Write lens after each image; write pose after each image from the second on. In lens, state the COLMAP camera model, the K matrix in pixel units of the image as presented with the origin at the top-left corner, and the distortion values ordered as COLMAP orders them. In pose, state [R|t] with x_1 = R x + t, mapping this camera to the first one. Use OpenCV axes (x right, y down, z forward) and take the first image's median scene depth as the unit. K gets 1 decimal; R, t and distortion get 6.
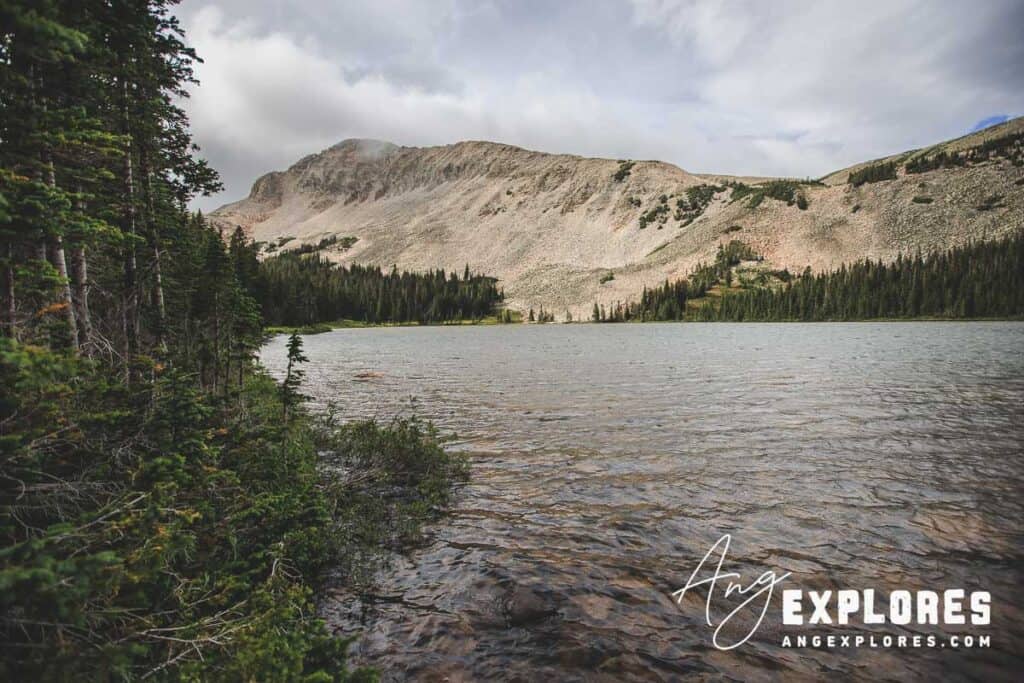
lens RADIAL K [[465.9, 0, 512.0], [0, 465.9, 341.5], [0, 0, 1]] dist [-0.062880, -0.000101]
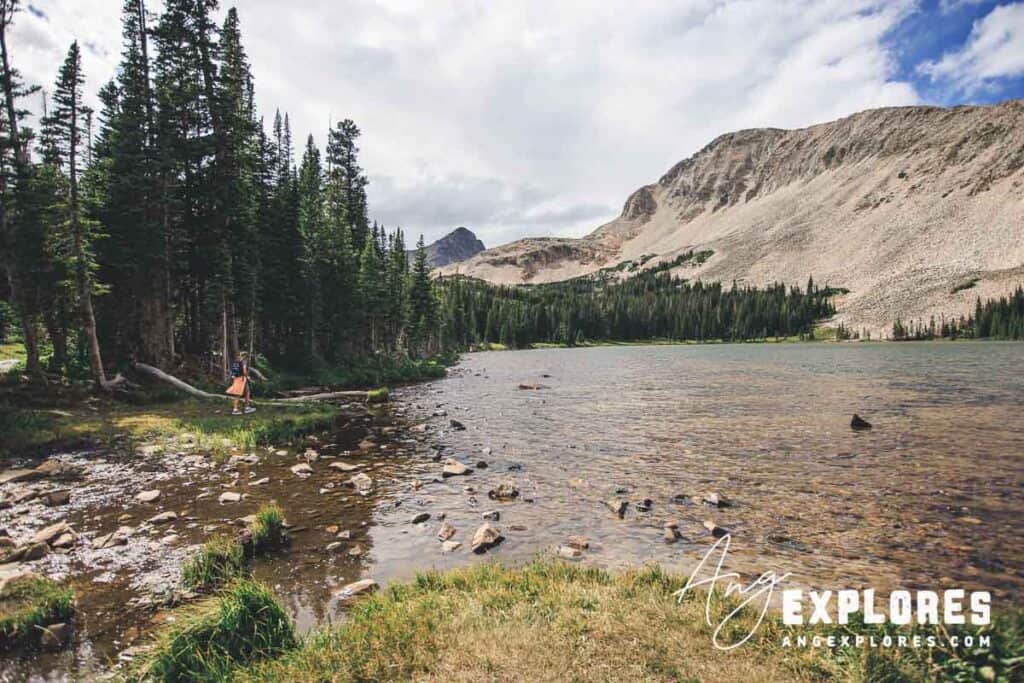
lens RADIAL K [[550.9, 0, 512.0], [0, 550.9, 341.5], [0, 0, 1]] dist [0.000488, 0.000112]
pose [[0.737351, 0.006908, -0.675474, 0.125365], [-0.030526, 0.999267, -0.023103, 0.003207], [0.674819, 0.037655, 0.737022, -0.115437]]
